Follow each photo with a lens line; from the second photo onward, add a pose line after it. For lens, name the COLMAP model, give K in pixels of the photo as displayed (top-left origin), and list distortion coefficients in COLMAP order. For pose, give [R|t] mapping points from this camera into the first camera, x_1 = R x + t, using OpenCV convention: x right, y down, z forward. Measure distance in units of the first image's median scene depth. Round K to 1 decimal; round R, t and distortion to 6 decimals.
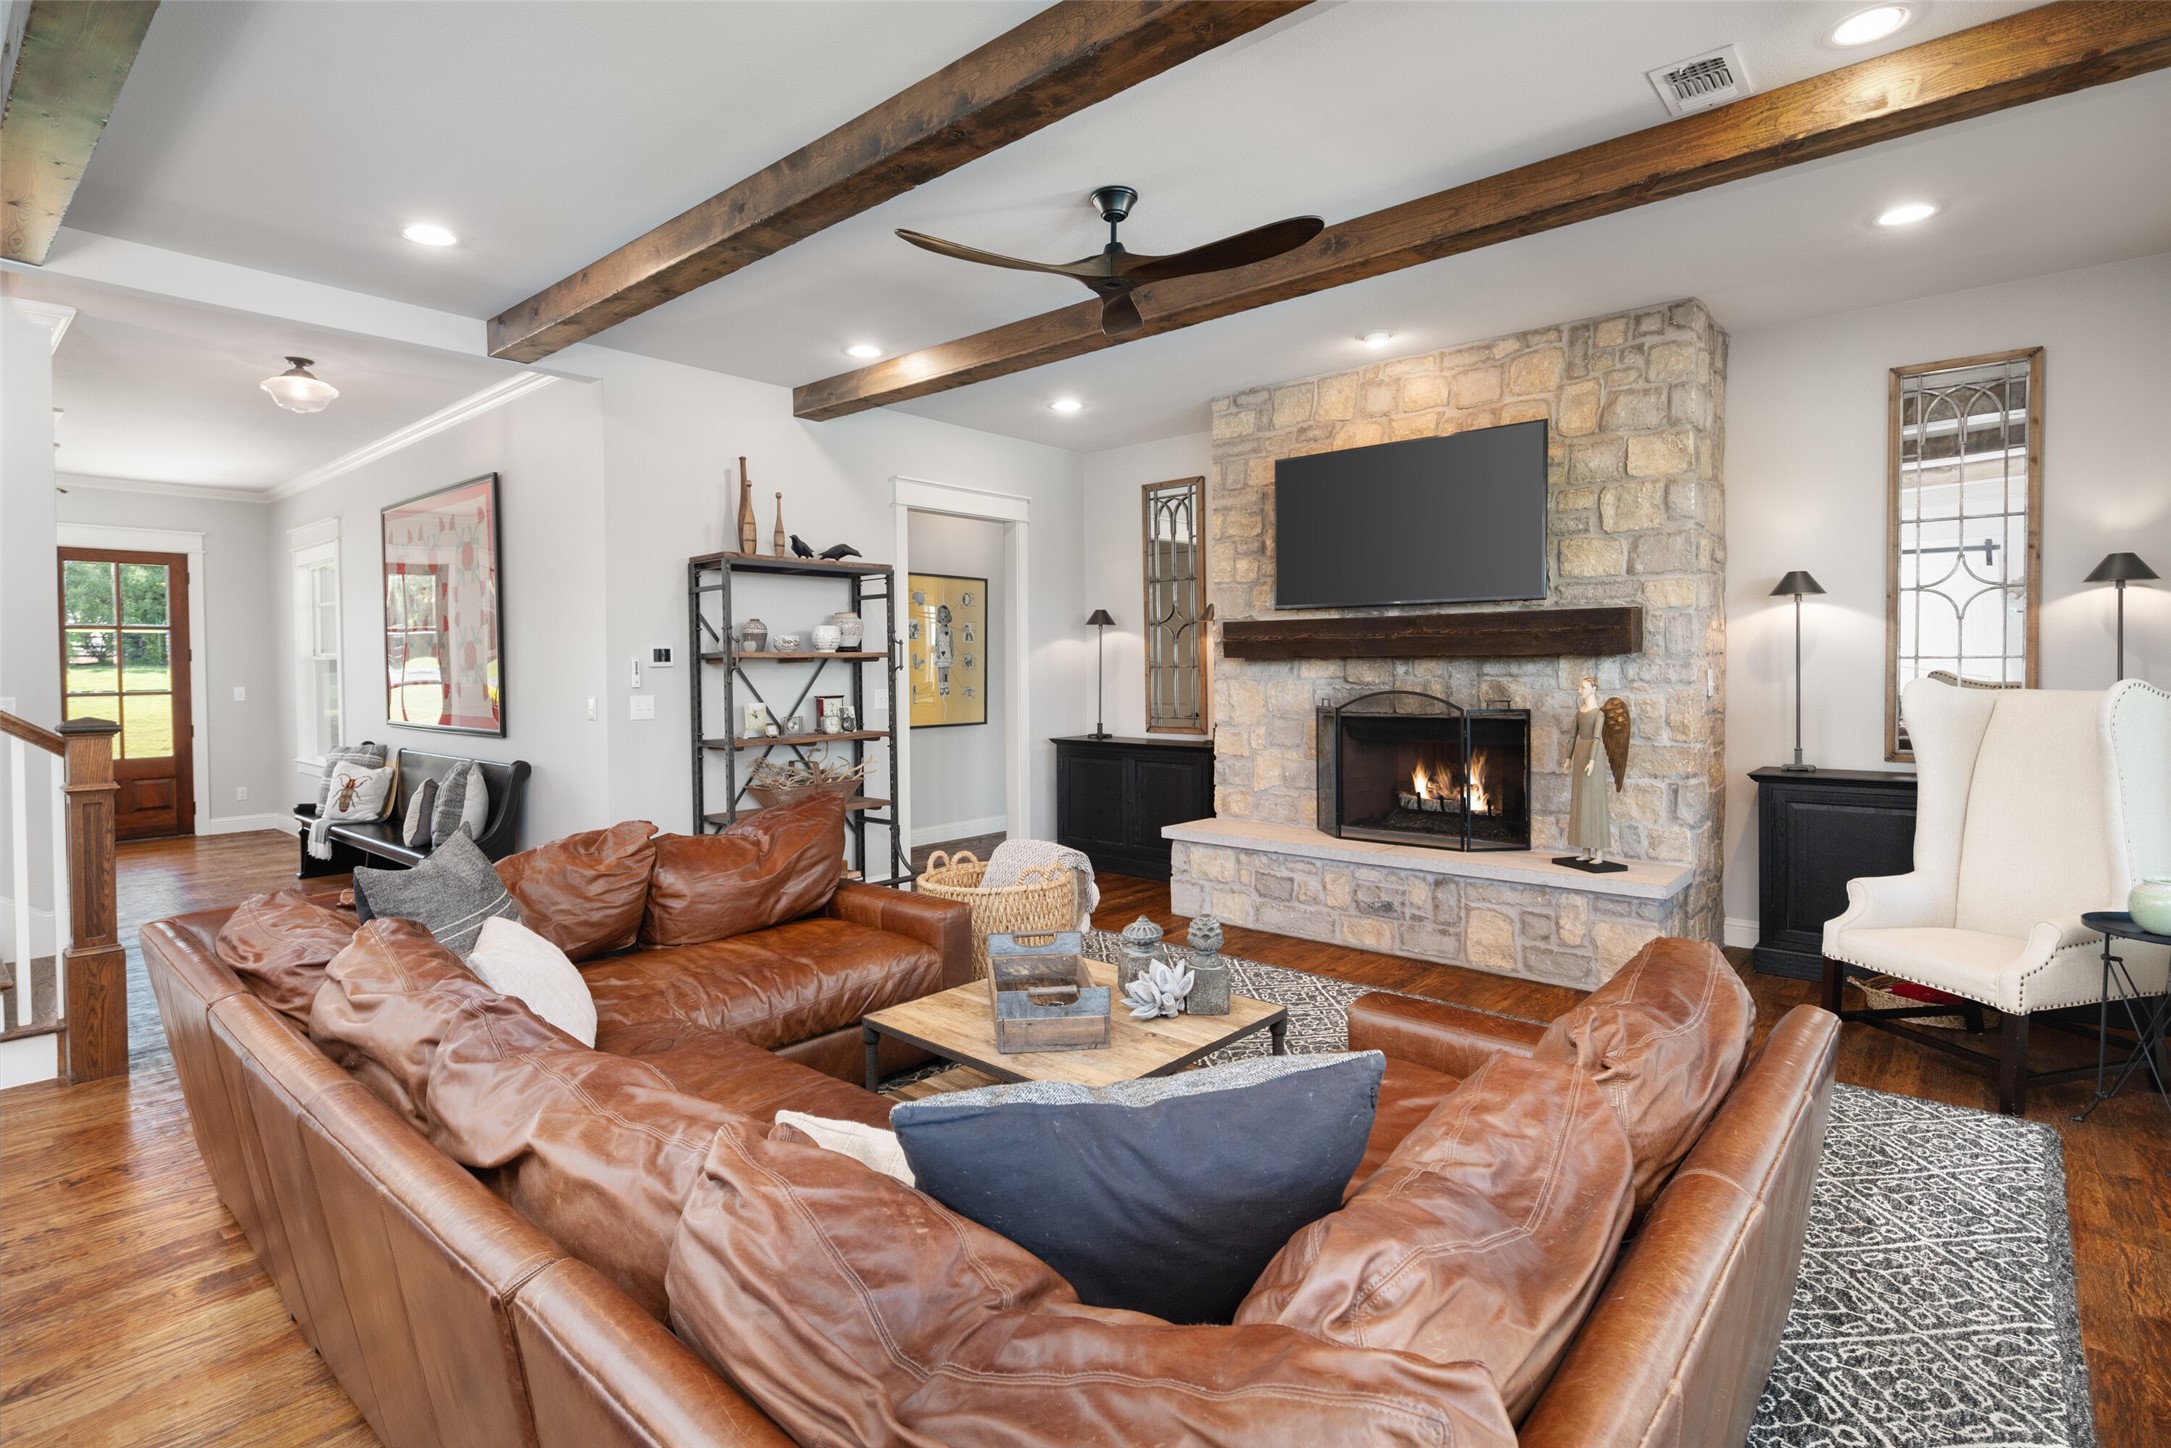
lens RADIAL K [[1058.5, 0, 1073.4], [0, 1058.5, 673.2], [0, 0, 1]] dist [0.004742, -0.003780]
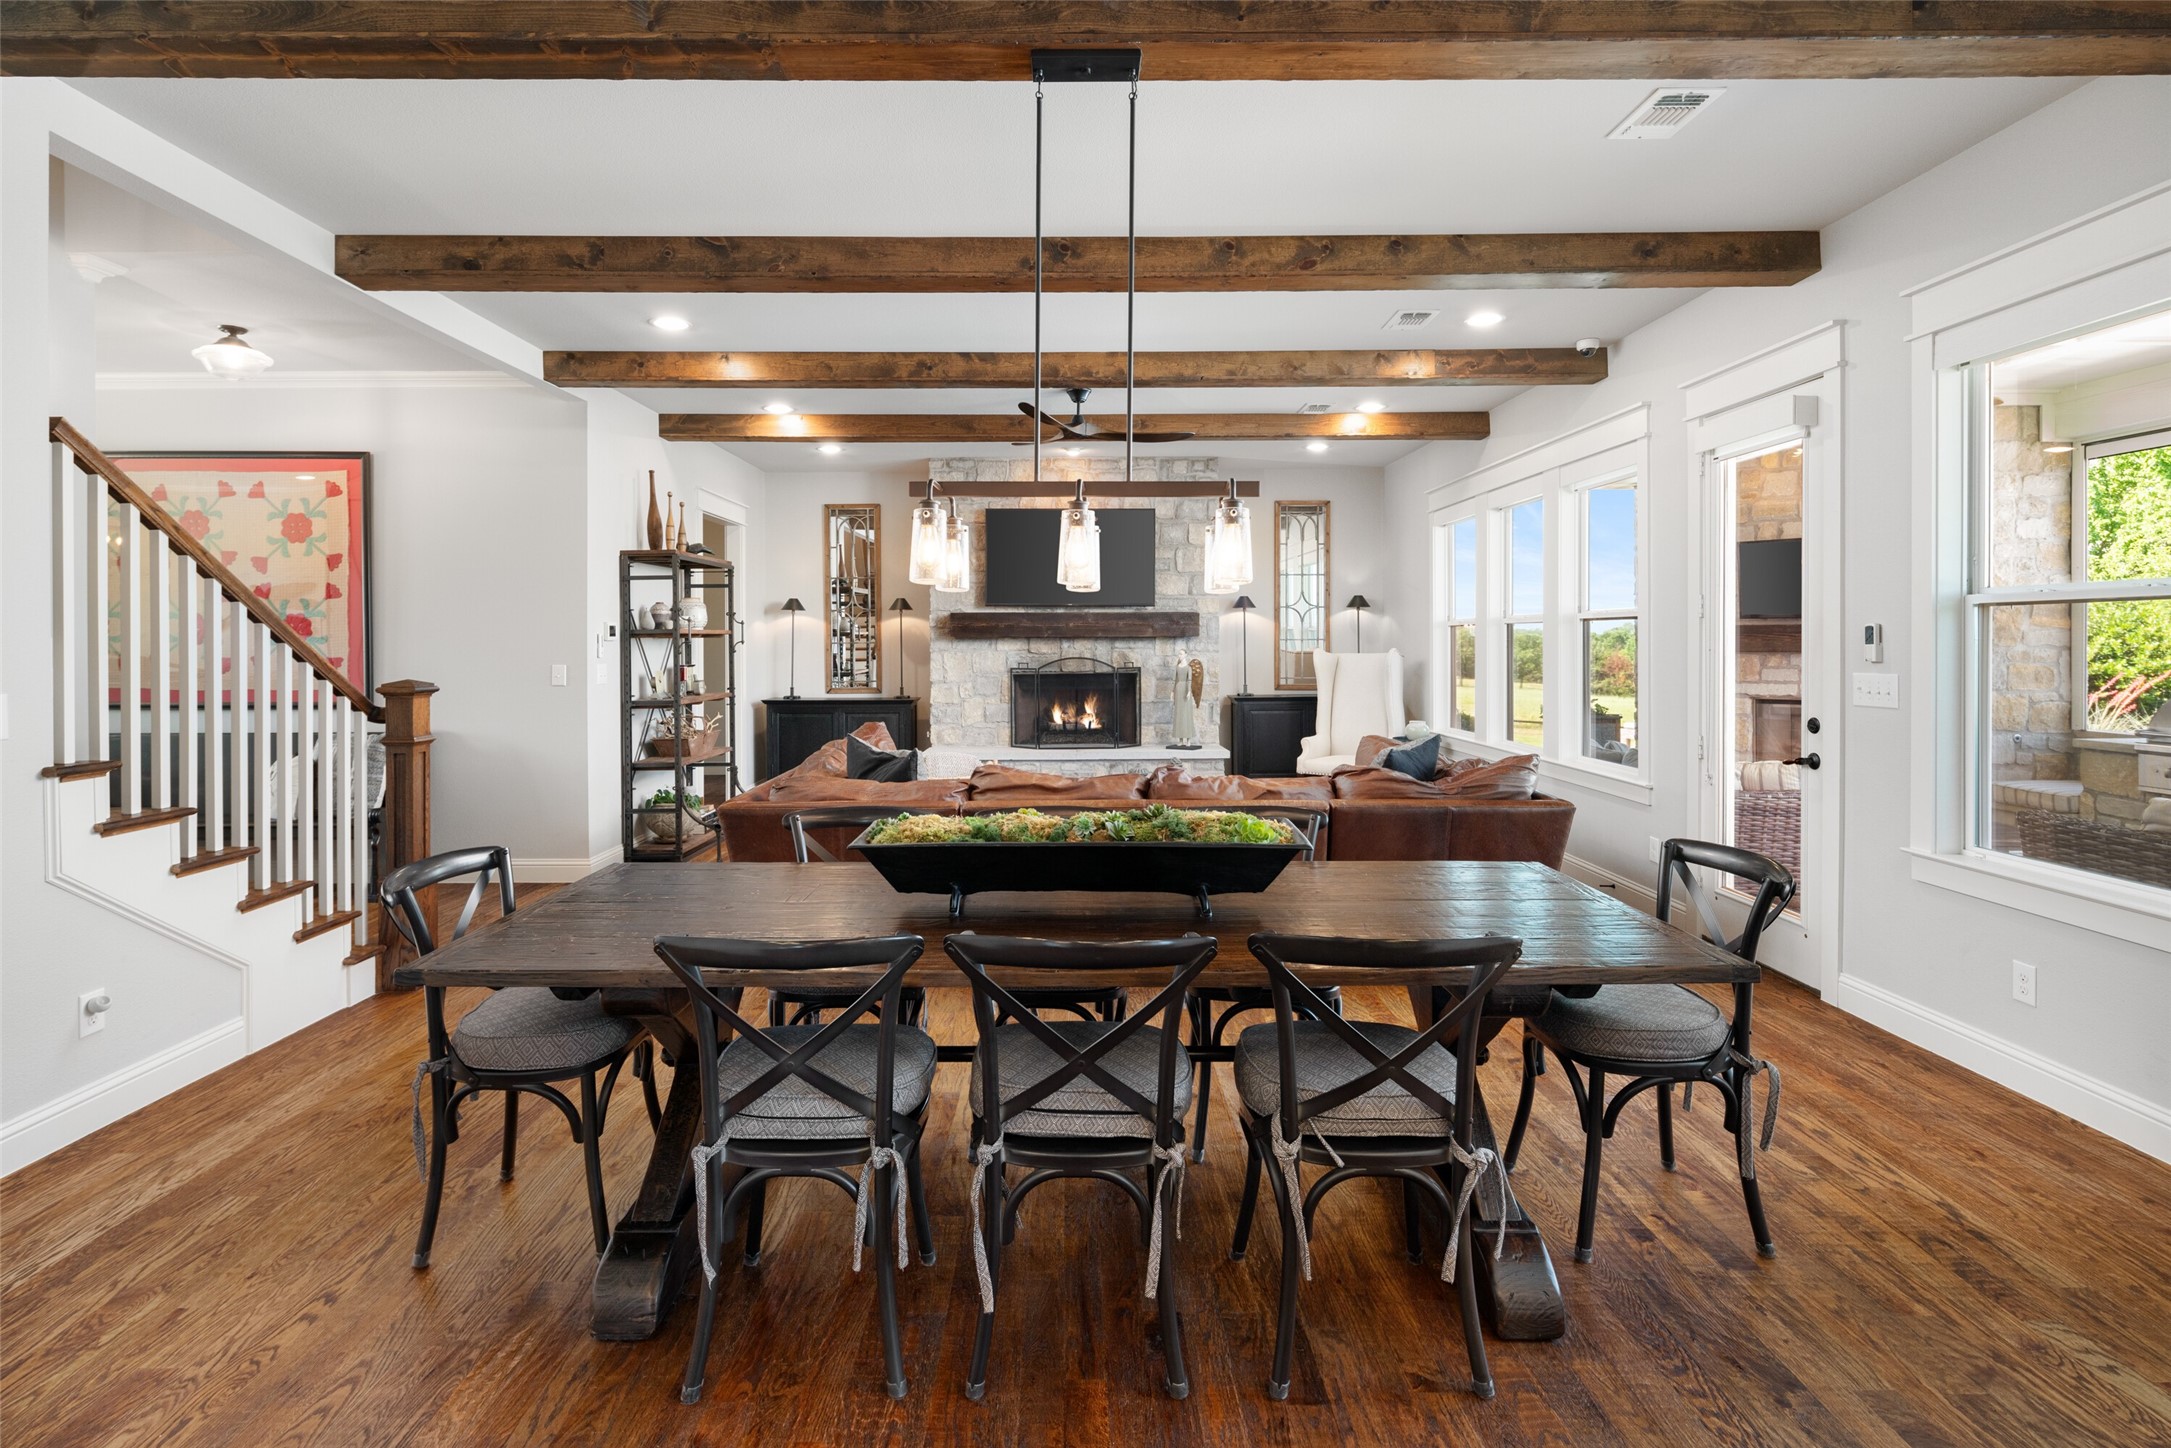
lens RADIAL K [[1058.5, 0, 1075.4], [0, 1058.5, 647.3], [0, 0, 1]] dist [0.004742, -0.003780]
pose [[0.748688, 0.000738, 0.662922, -0.827654], [0.002038, 0.999992, -0.003415, 0.006211], [-0.662919, 0.003908, 0.748681, -0.267590]]
